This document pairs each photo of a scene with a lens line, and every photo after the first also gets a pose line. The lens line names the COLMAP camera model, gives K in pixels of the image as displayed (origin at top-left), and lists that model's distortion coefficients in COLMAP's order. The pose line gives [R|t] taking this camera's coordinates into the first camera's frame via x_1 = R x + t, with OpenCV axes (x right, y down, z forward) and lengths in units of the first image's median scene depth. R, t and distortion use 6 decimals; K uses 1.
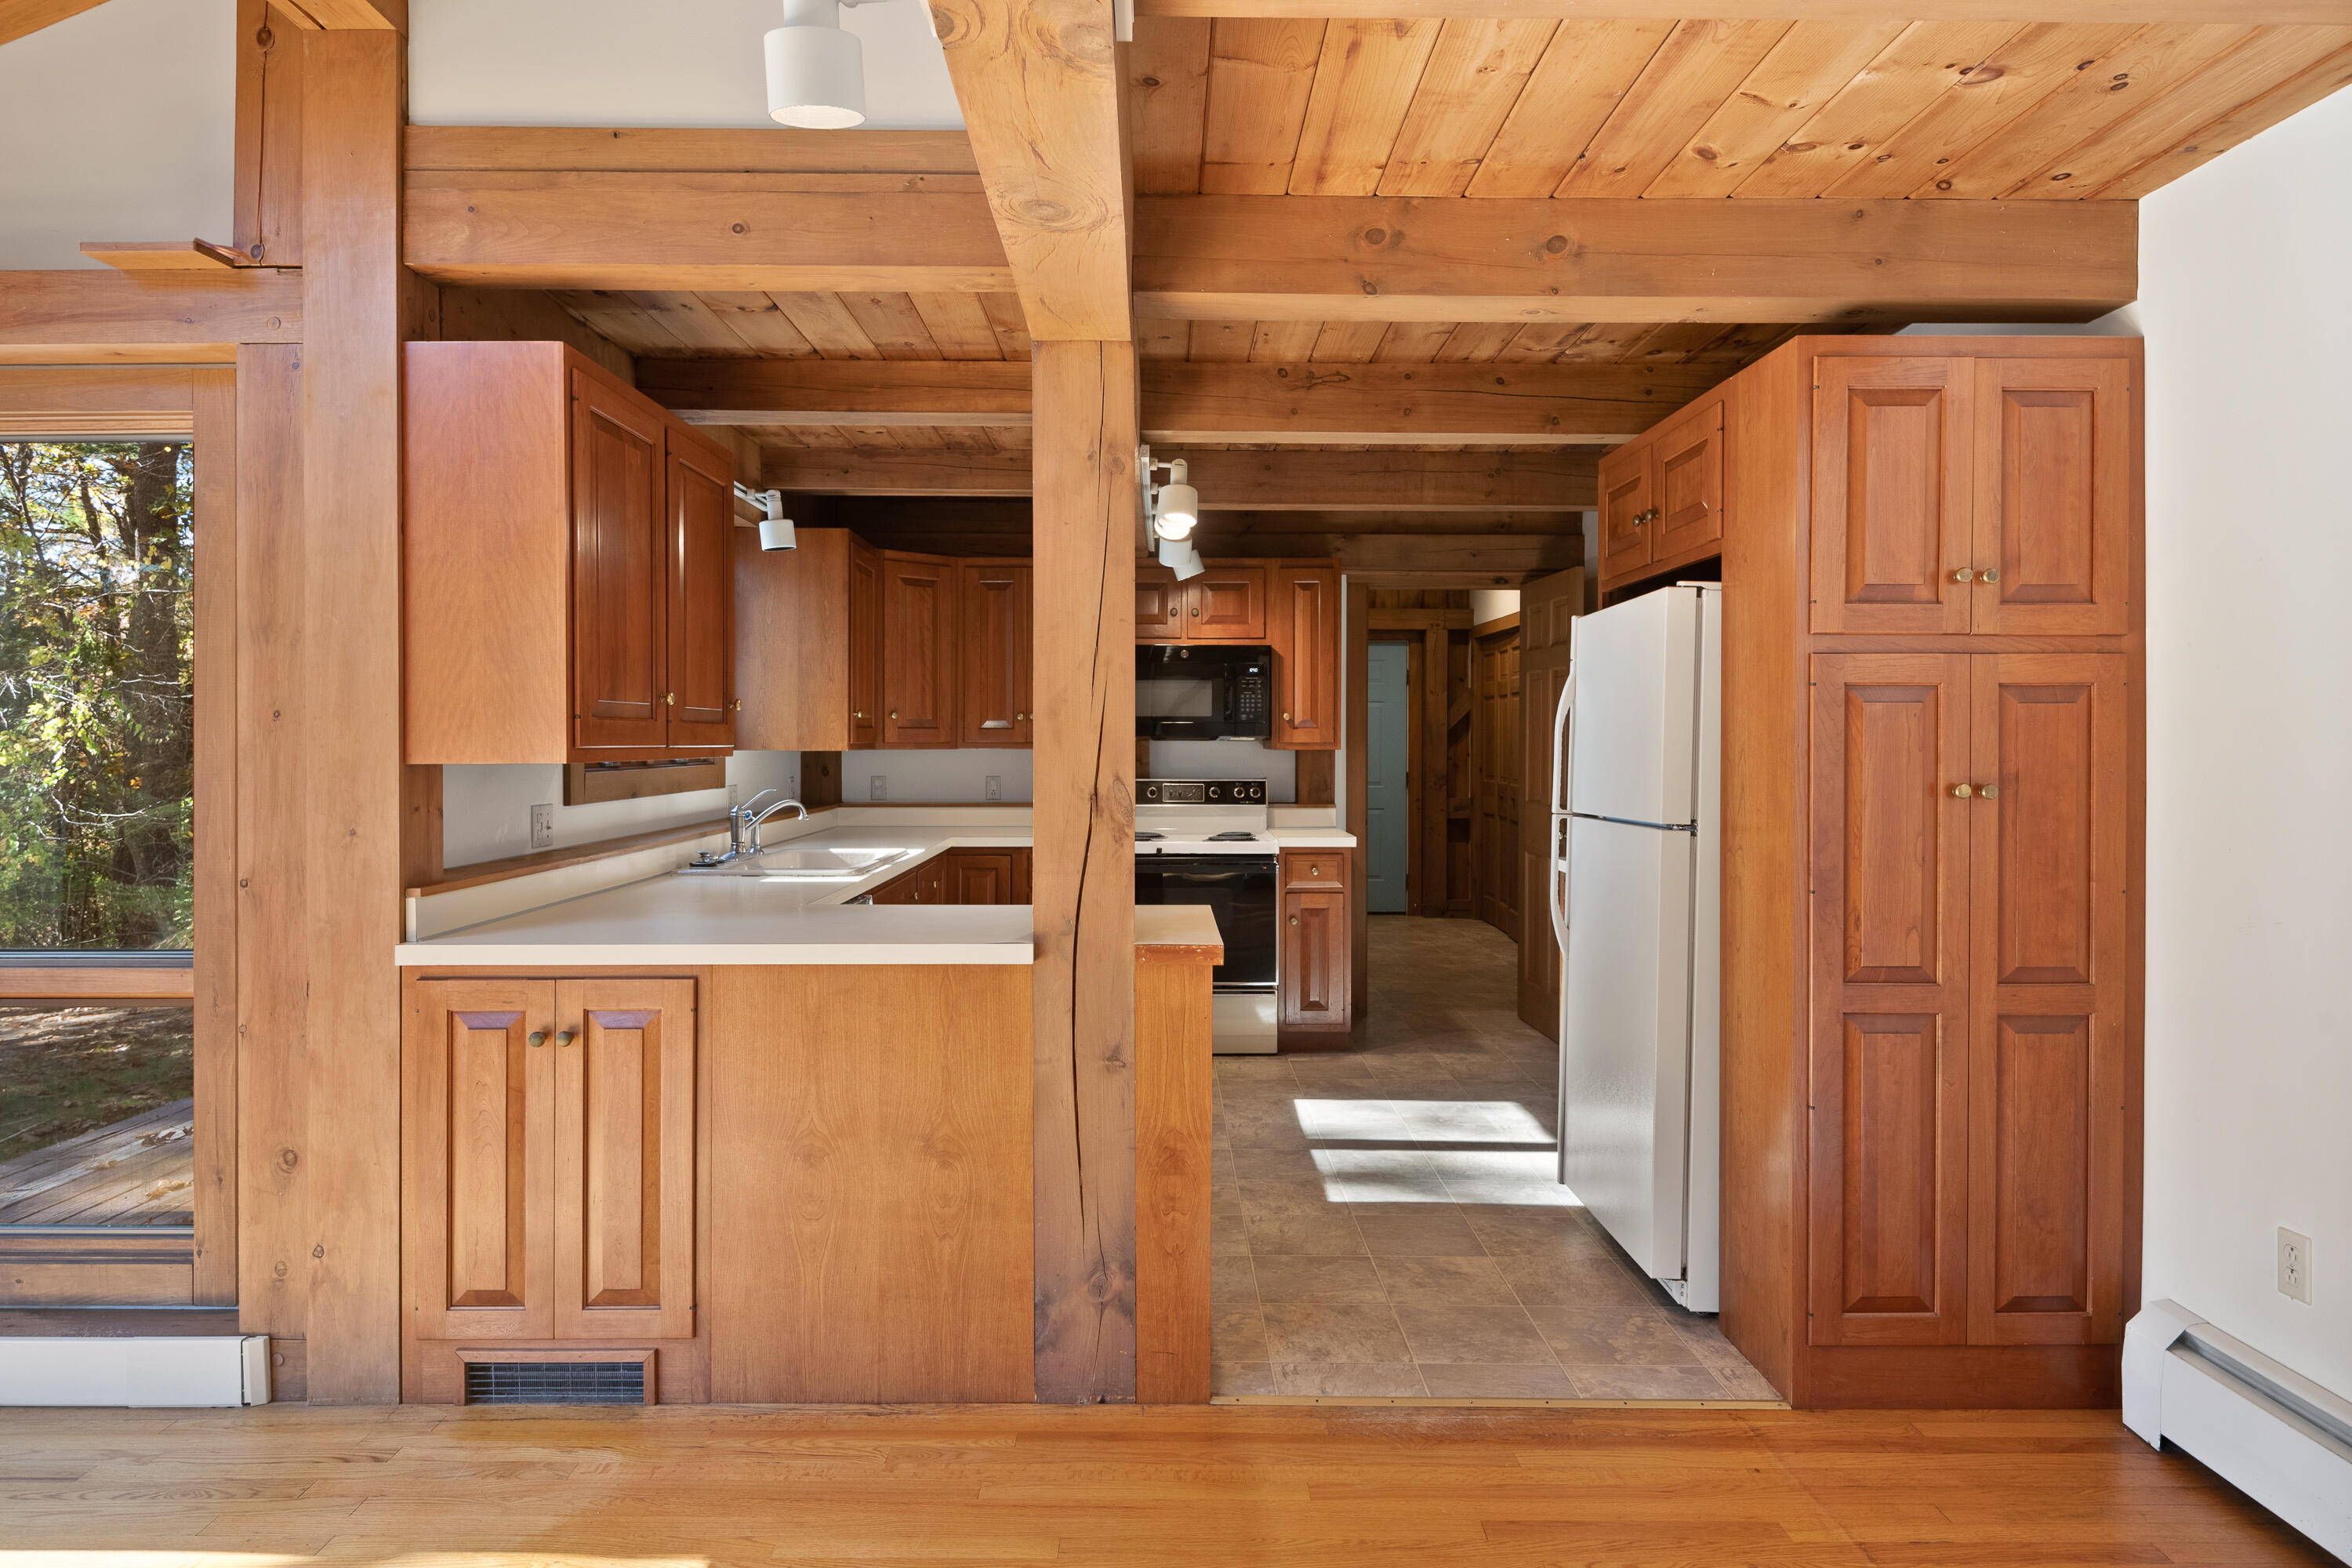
lens RADIAL K [[1416.5, 0, 1169.2], [0, 1416.5, 763.3], [0, 0, 1]] dist [0.010694, -0.009690]
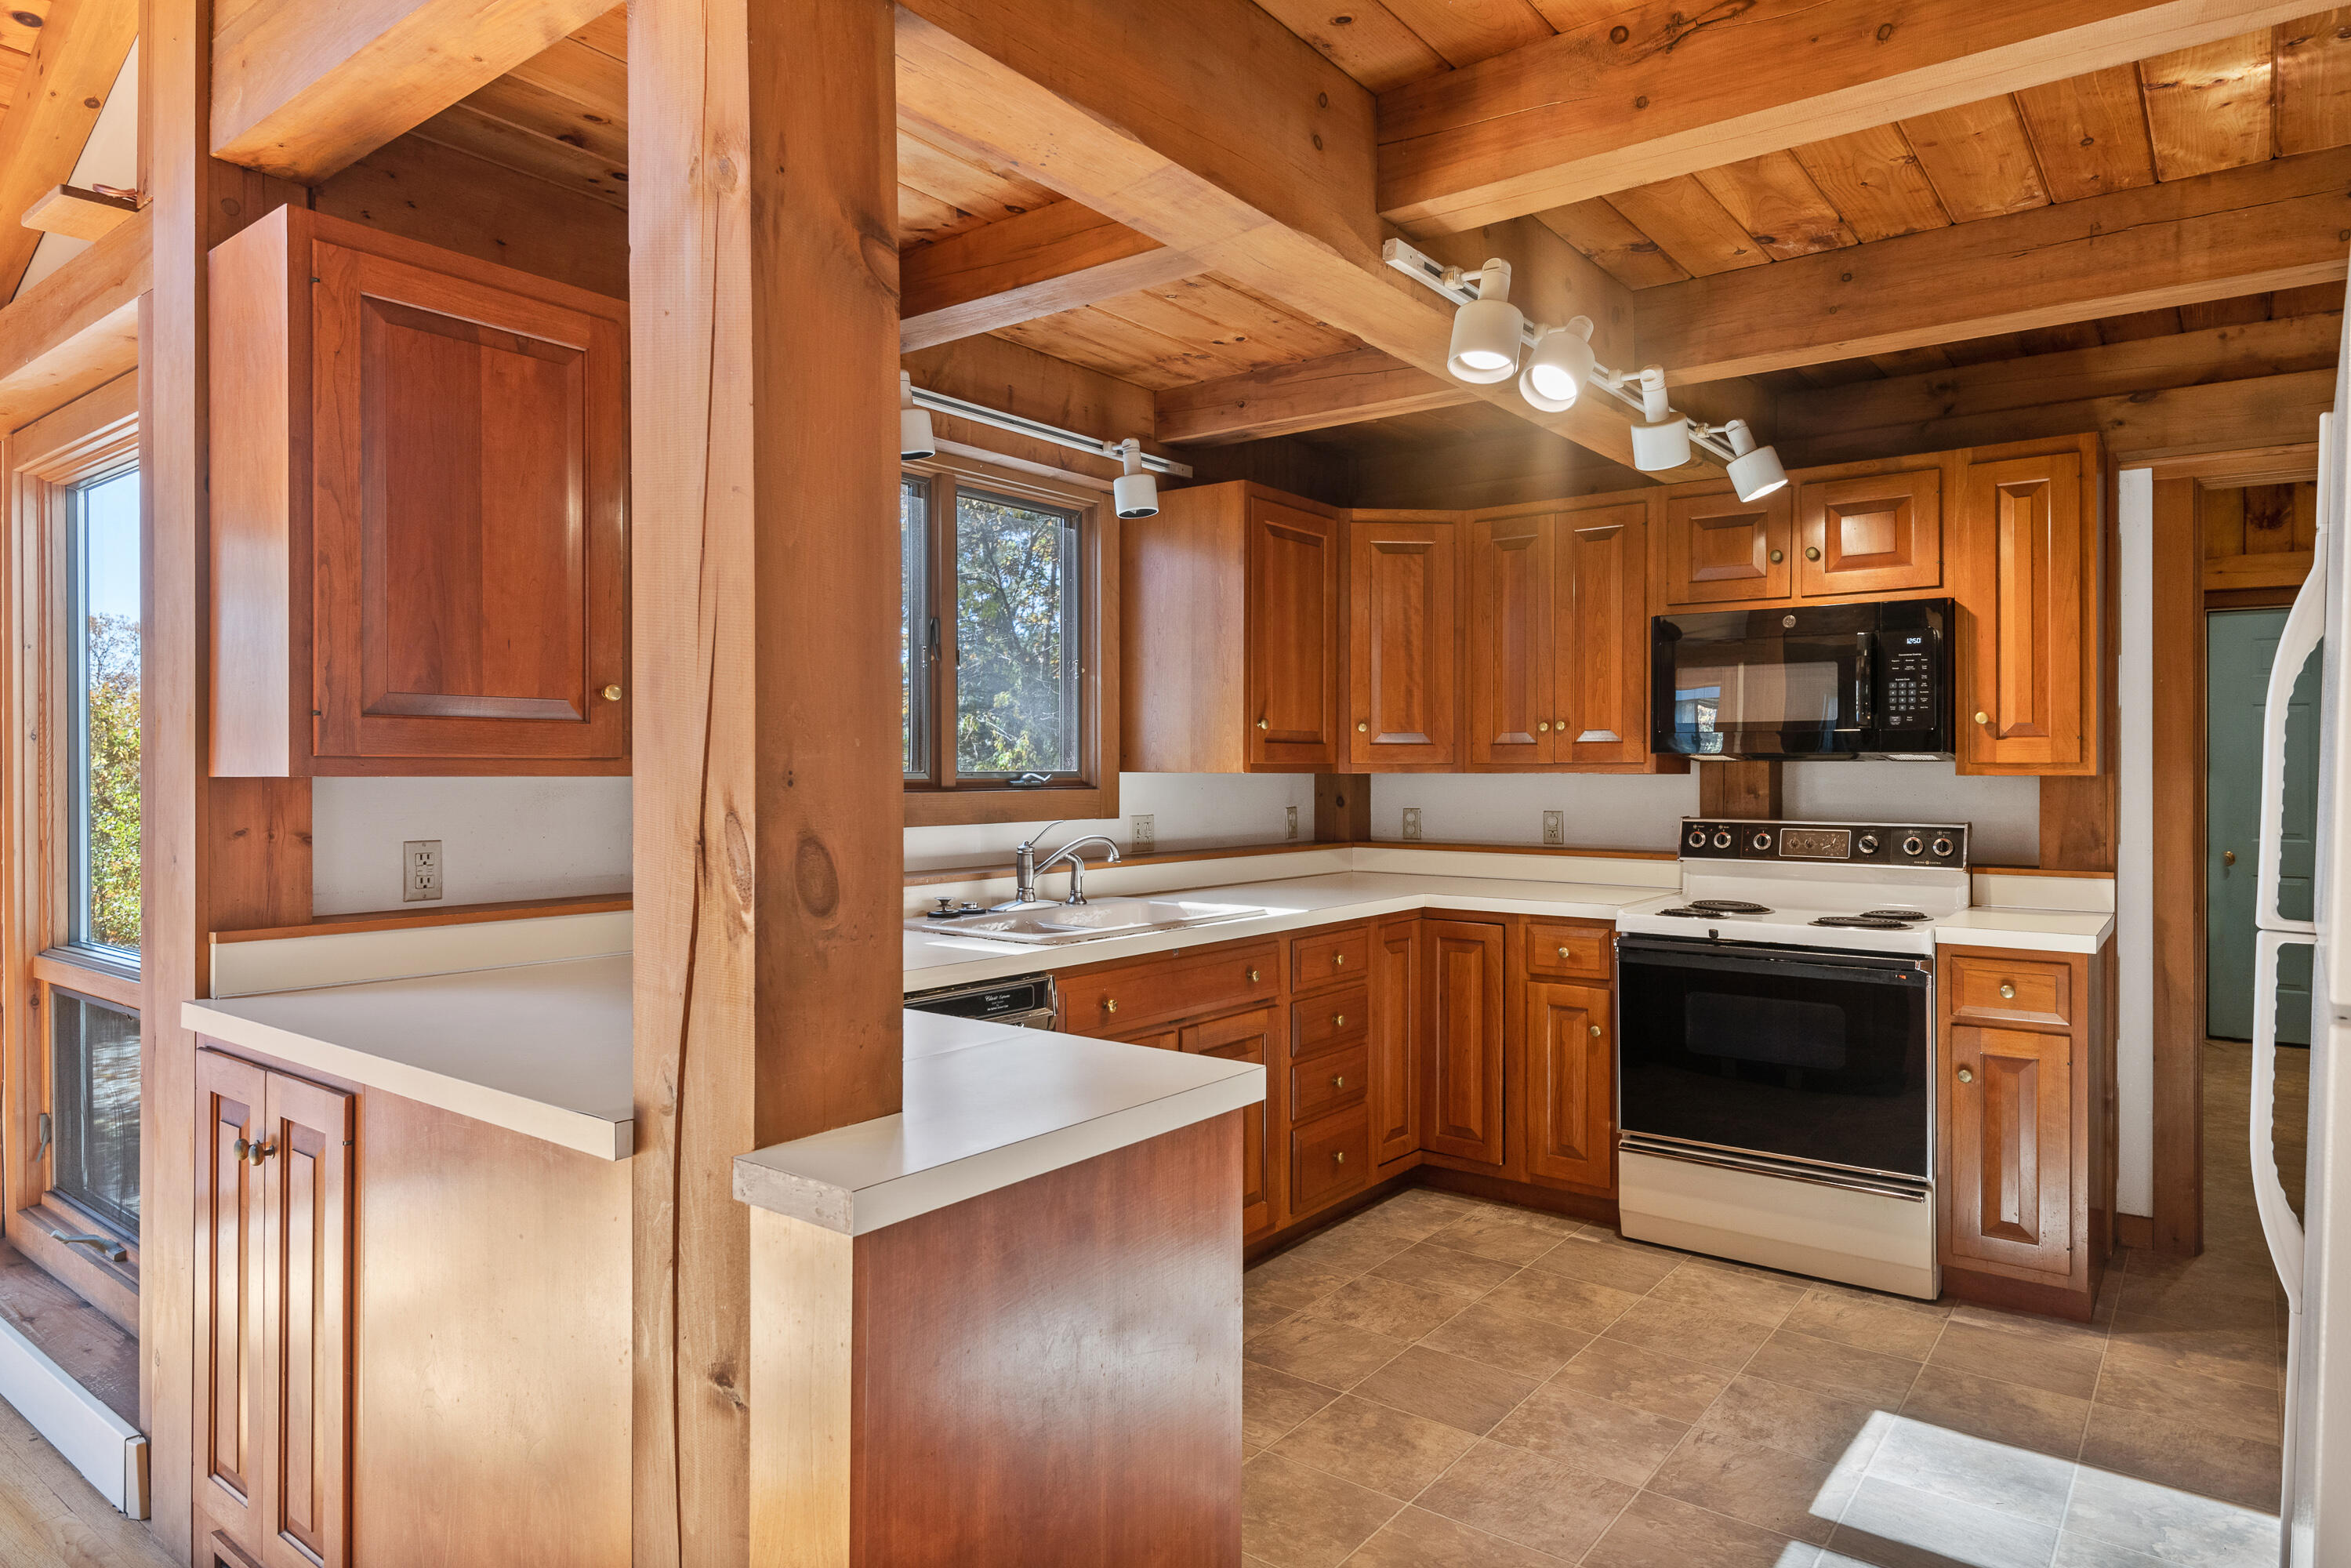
lens RADIAL K [[1415.9, 0, 1159.7], [0, 1415.9, 771.7], [0, 0, 1]] dist [0.010694, -0.009690]
pose [[0.781495, 0.000404, -0.623911, 0.265118], [-0.011478, 0.999840, -0.013730, 0.001548], [0.623806, 0.017891, 0.781374, 0.484994]]
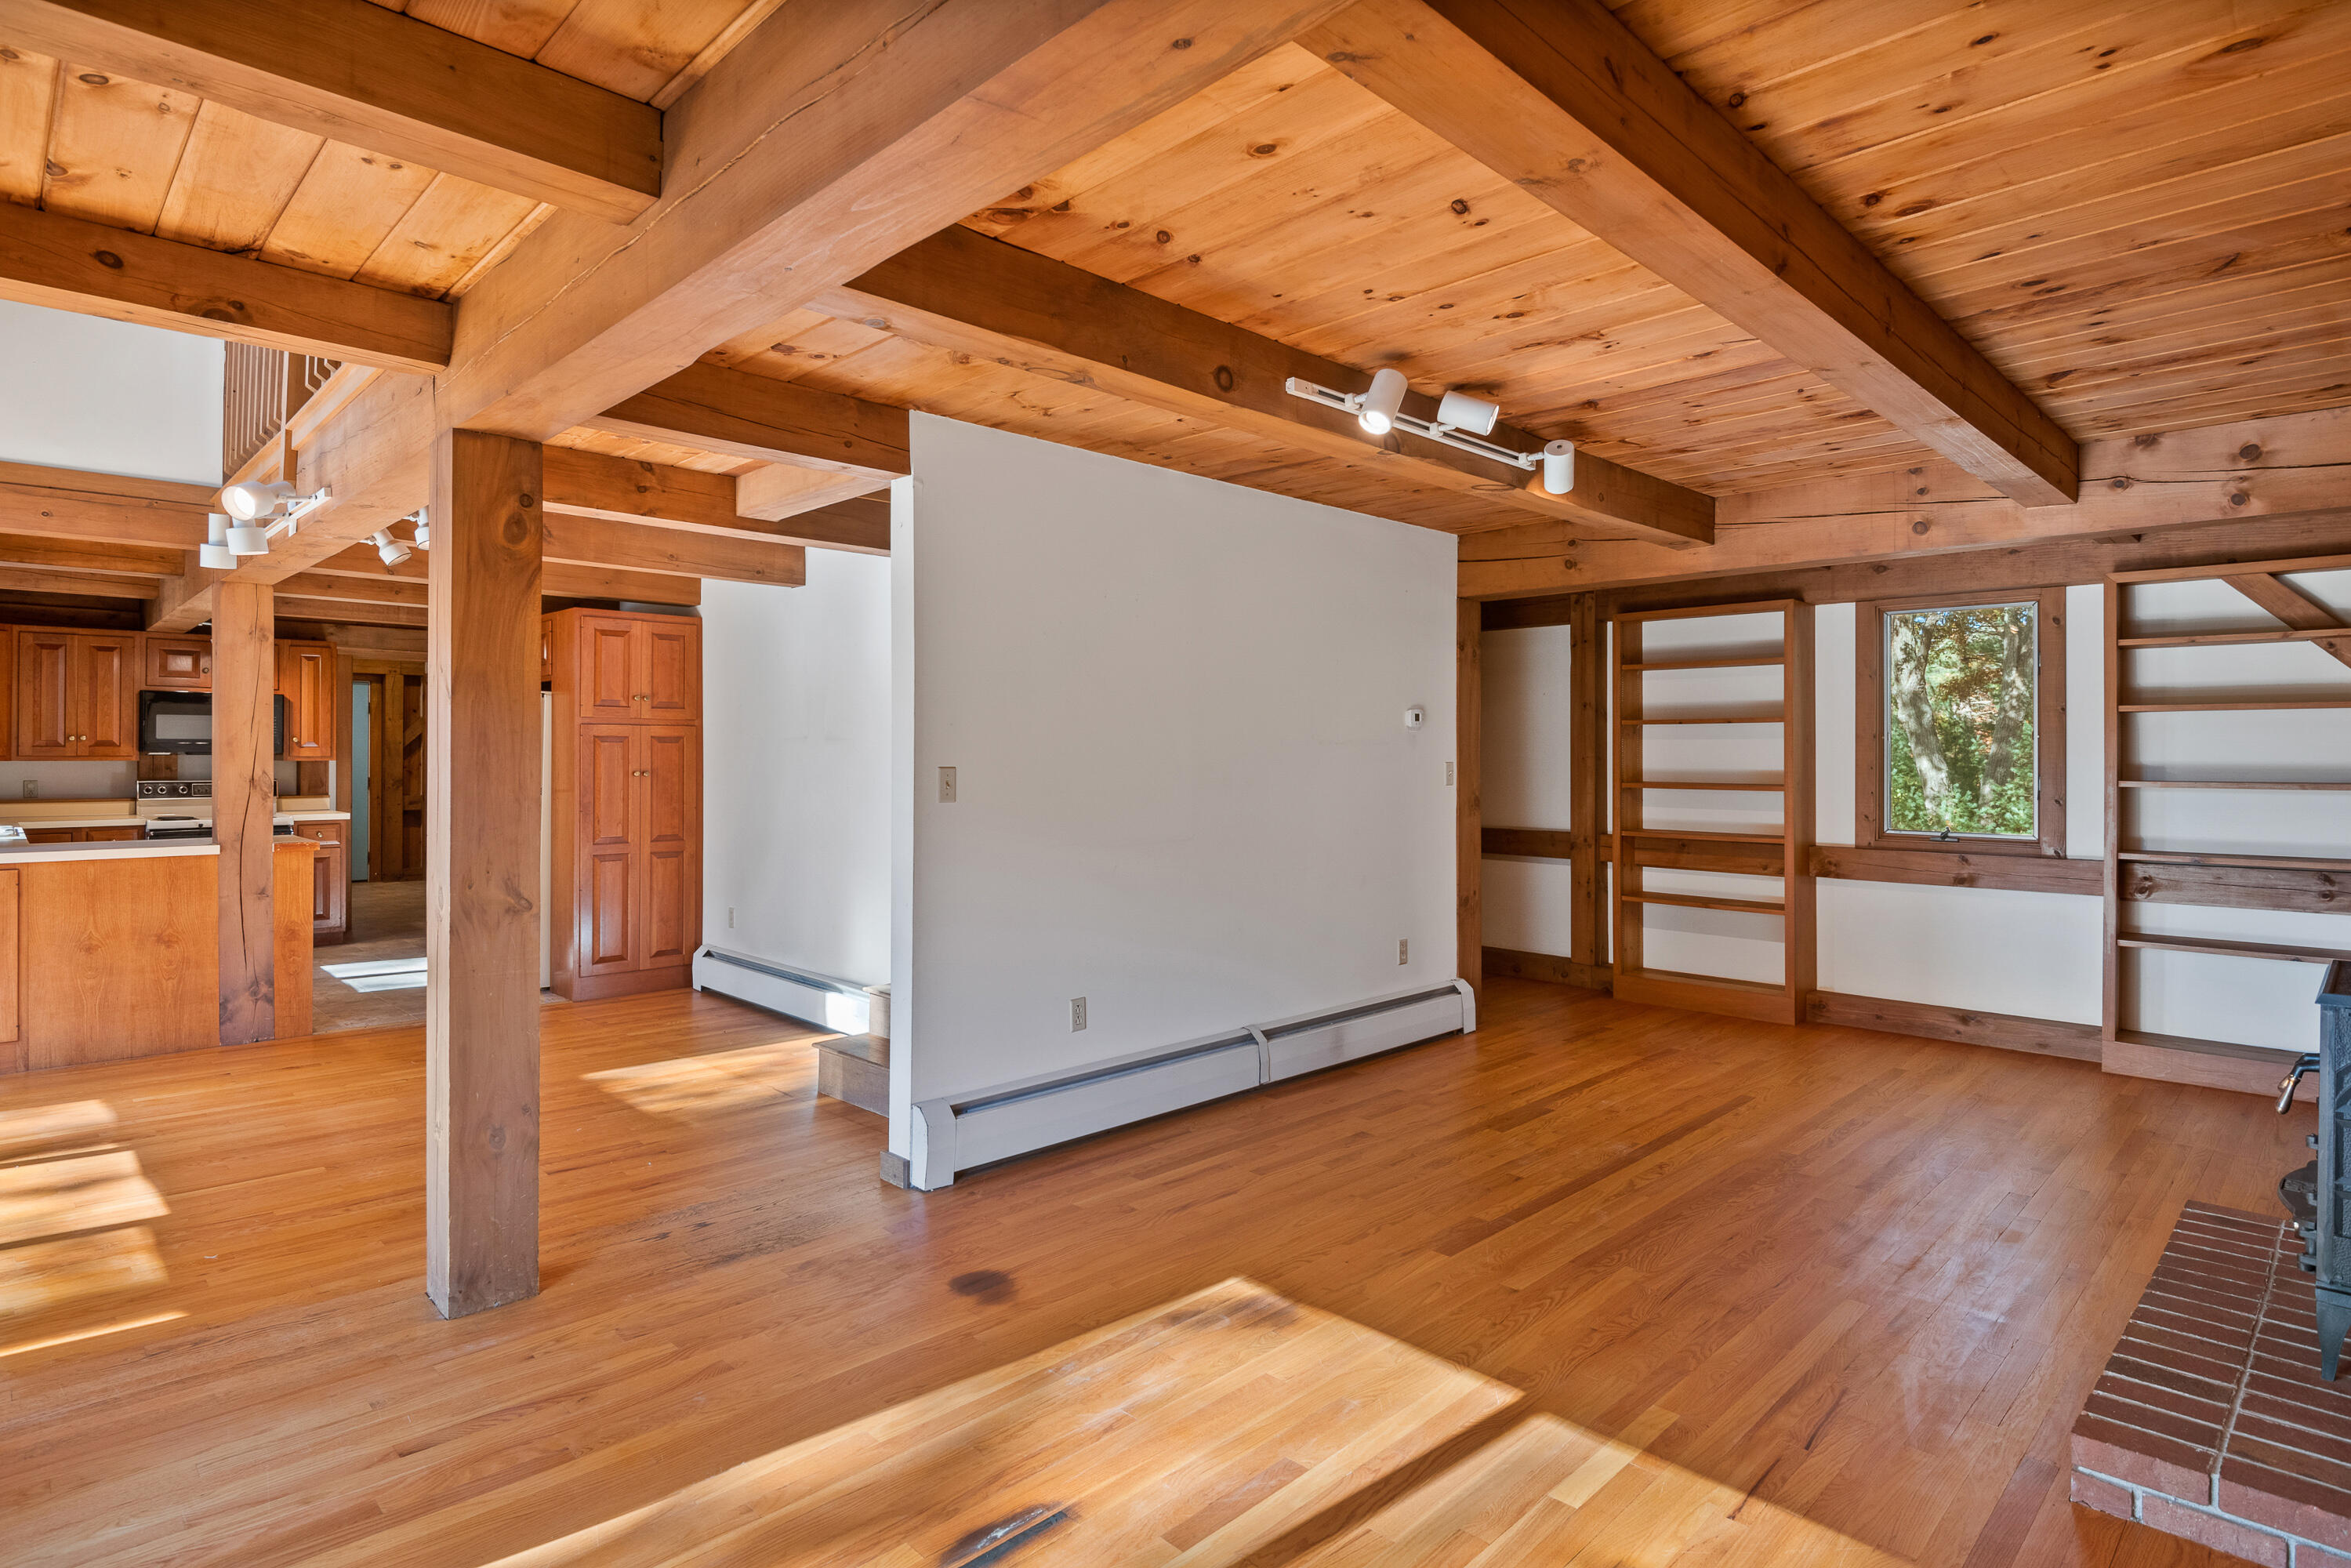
lens RADIAL K [[1227.9, 0, 1247.7], [0, 1227.9, 746.6], [0, 0, 1]] dist [-0.020177, -0.004291]
pose [[0.685837, 0.005271, 0.727736, -0.253400], [0.010208, 0.999806, -0.016862, 0.012377], [-0.727684, 0.018994, 0.685650, -1.041338]]
